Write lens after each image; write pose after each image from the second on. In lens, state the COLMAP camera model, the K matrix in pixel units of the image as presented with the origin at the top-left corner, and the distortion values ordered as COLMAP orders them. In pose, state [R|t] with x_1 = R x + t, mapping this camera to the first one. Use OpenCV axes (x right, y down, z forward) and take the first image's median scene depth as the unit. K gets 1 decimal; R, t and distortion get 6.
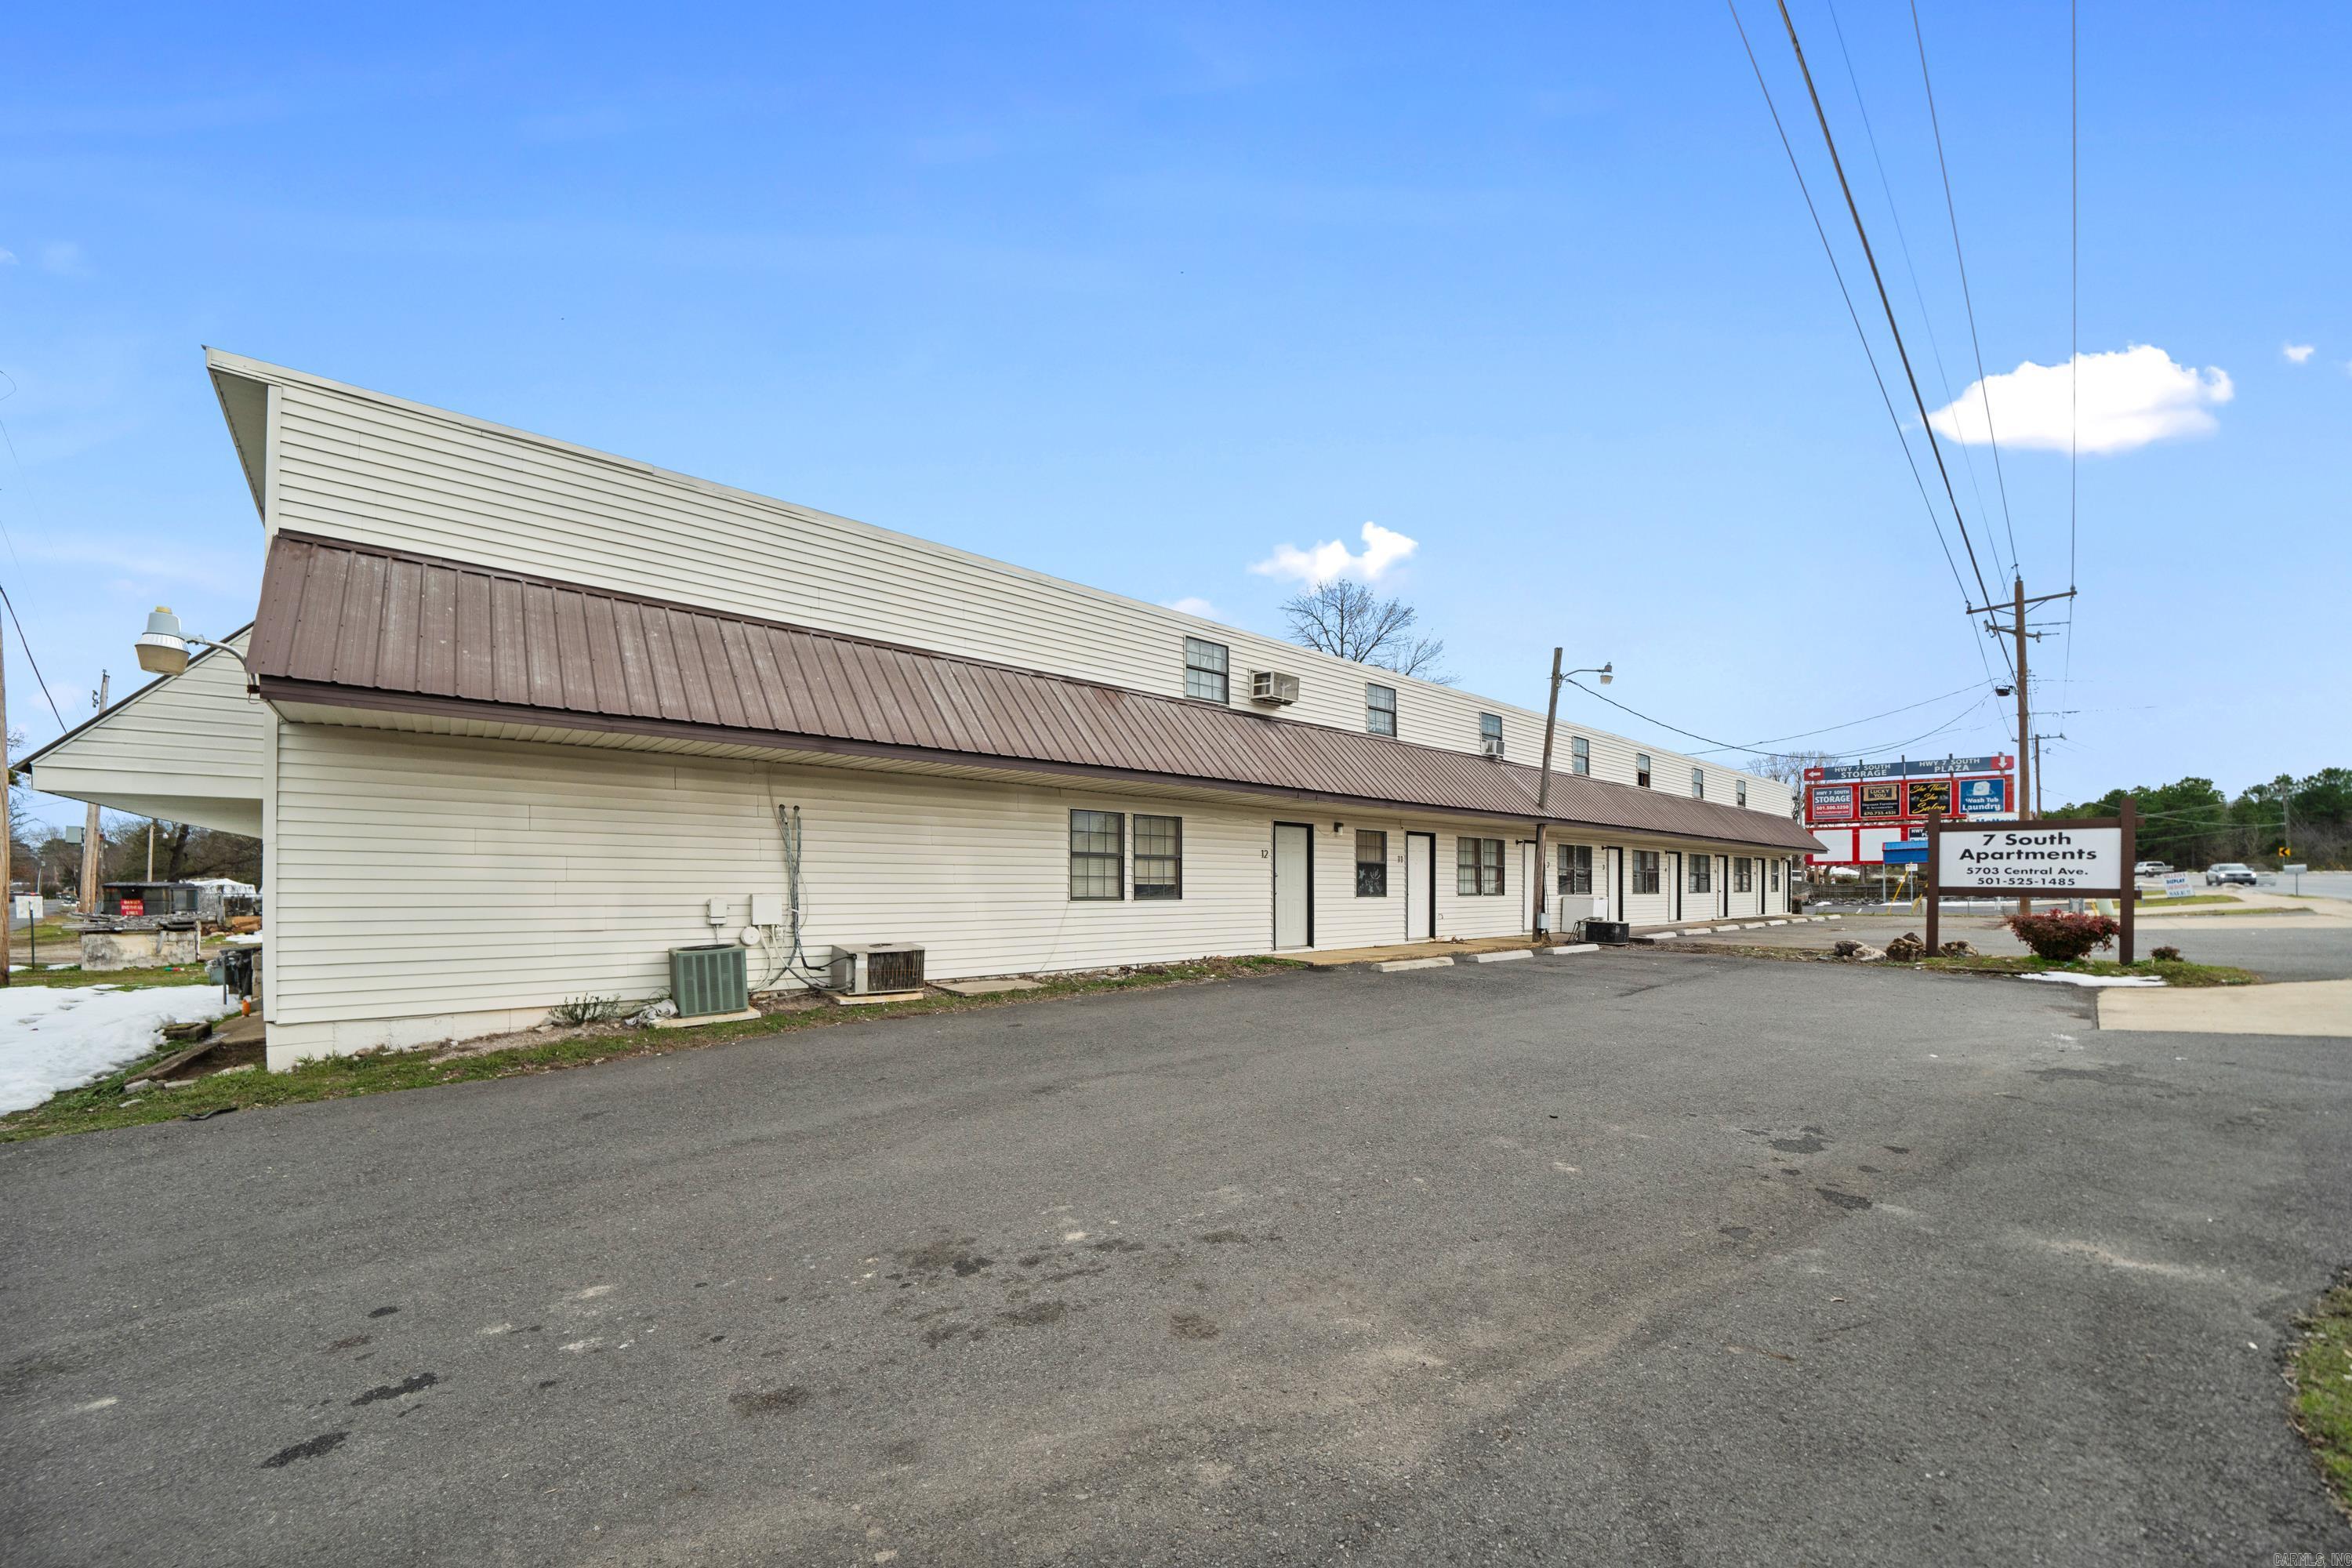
lens RADIAL K [[763.4, 0, 1243.9], [0, 763.4, 848.1], [0, 0, 1]] dist [-0.000258, -0.000052]
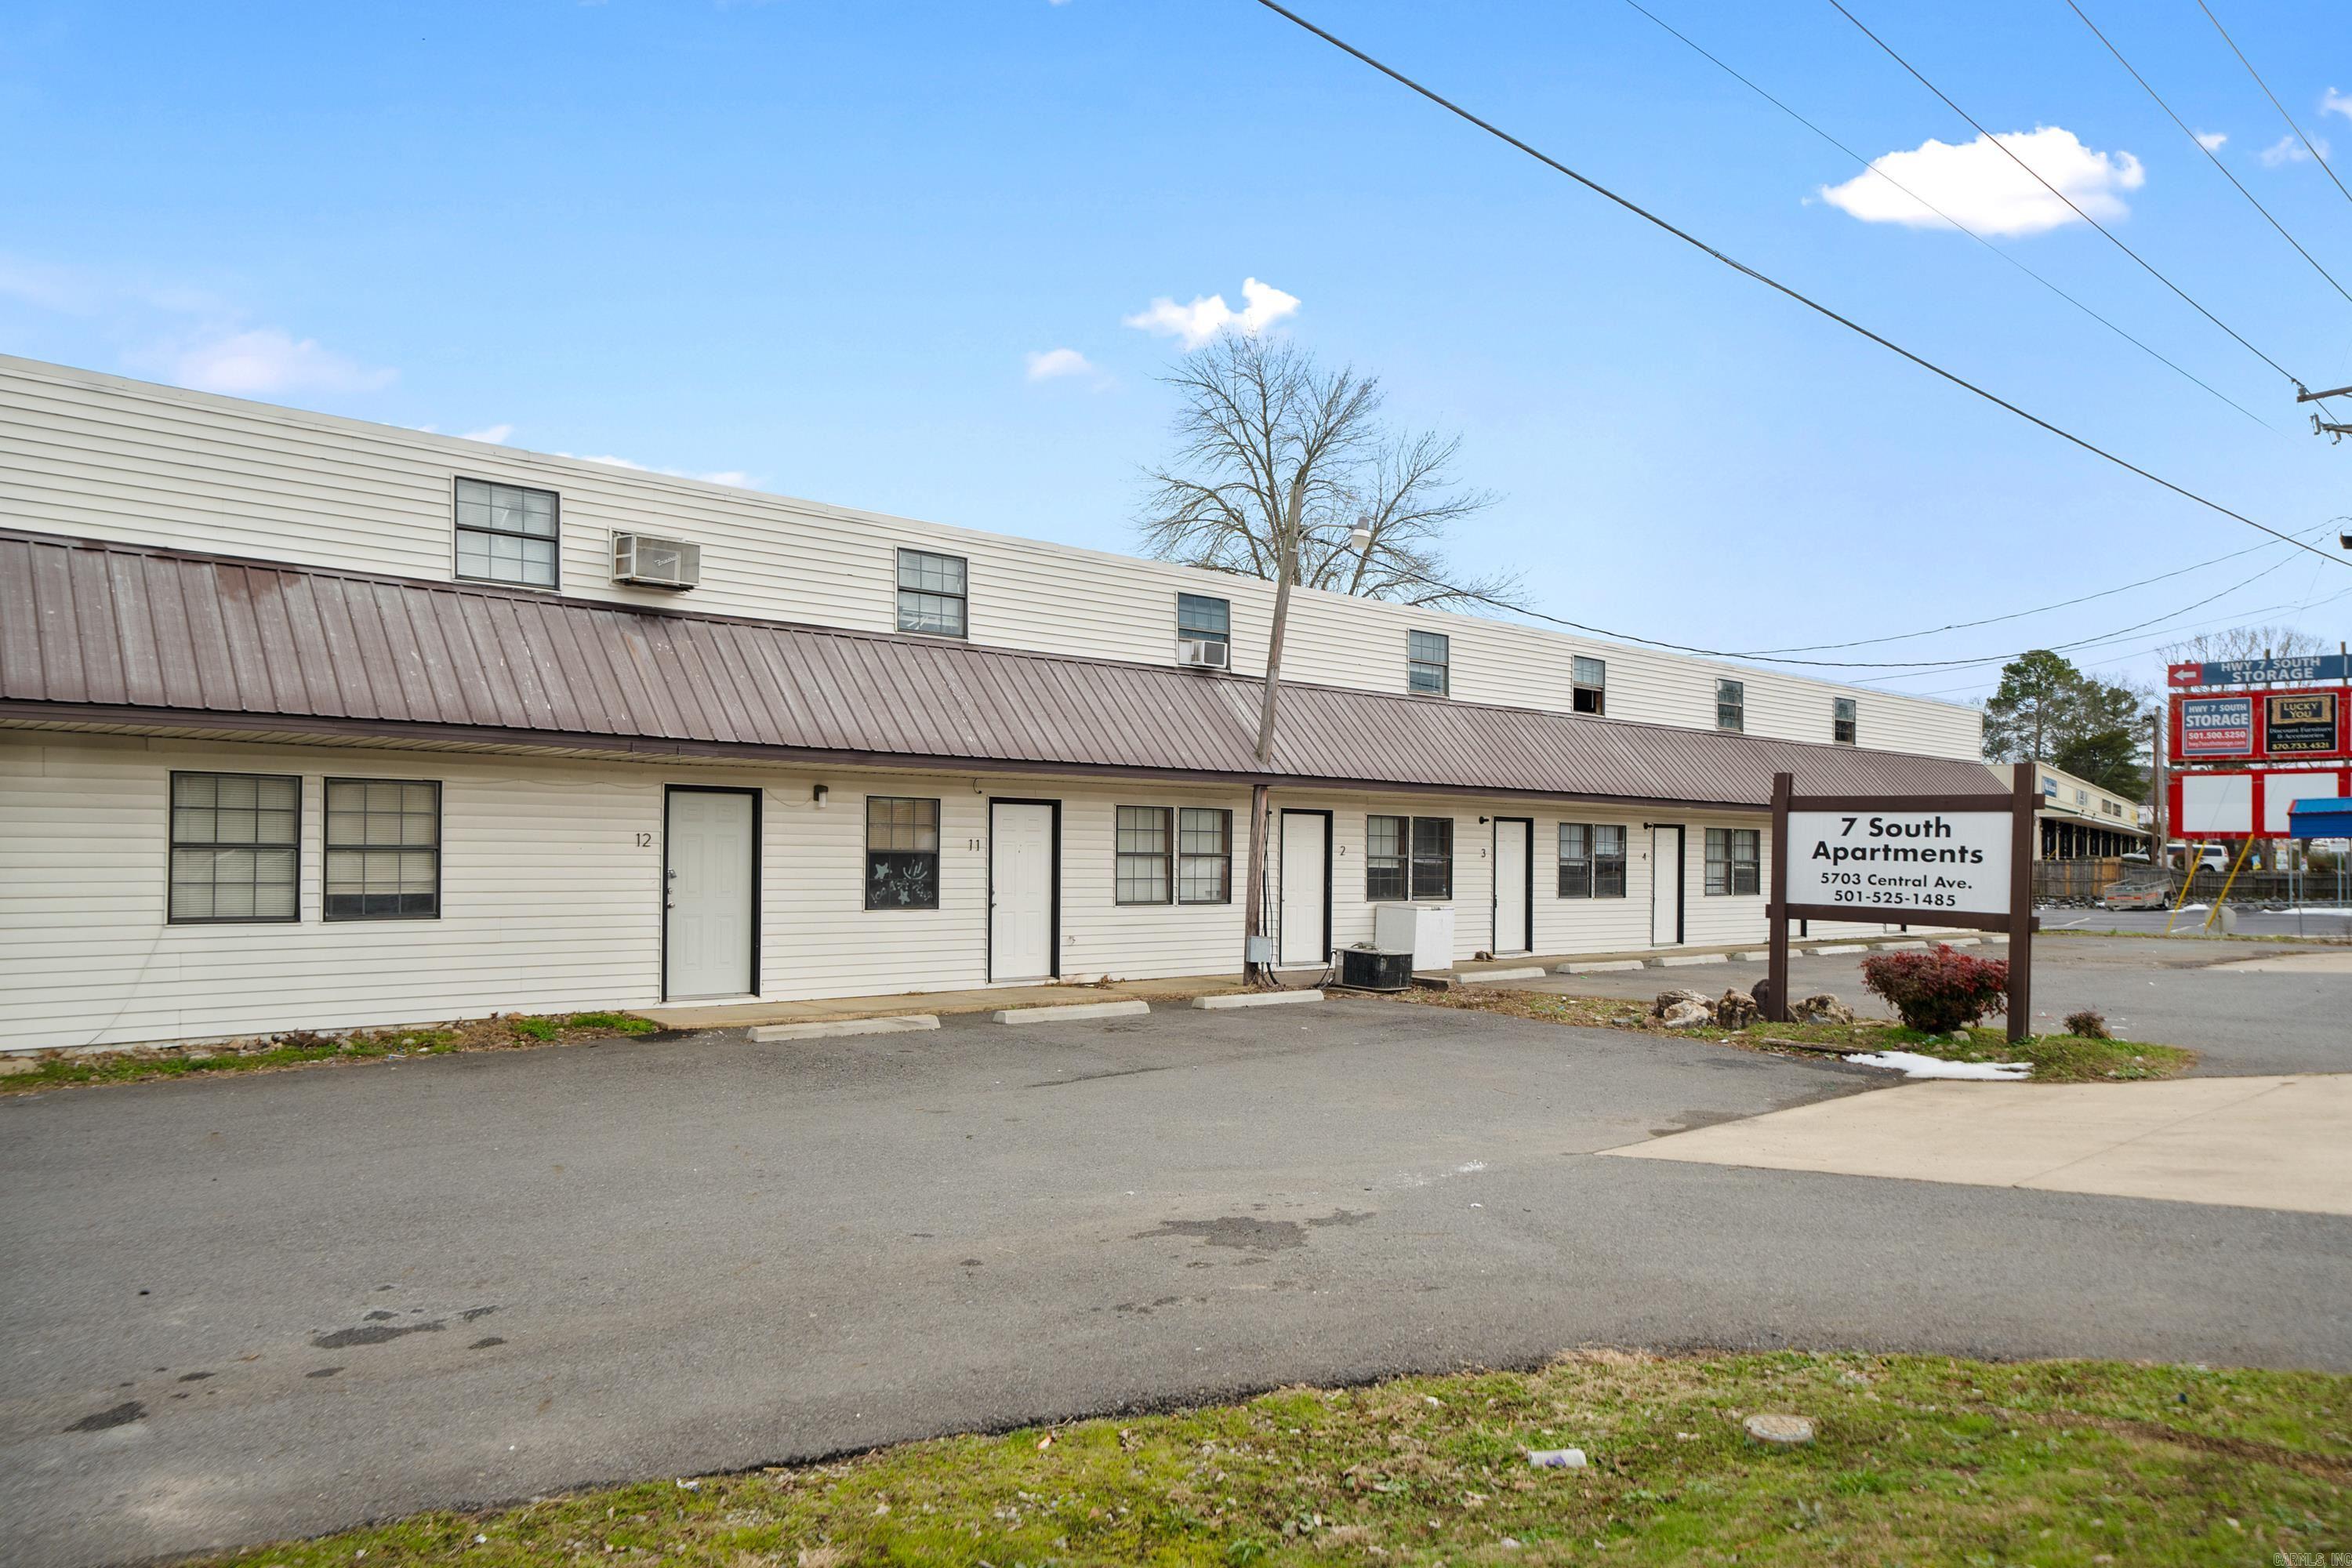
lens RADIAL K [[1346.0, 0, 1165.9], [0, 1346.0, 786.1], [0, 0, 1]] dist [0.025789, 0.002535]
pose [[0.999967, 0.008026, 0.000933, 0.447191], [-0.008017, 0.999924, -0.009416, -0.028359], [-0.001009, 0.009408, 0.999955, -0.055028]]
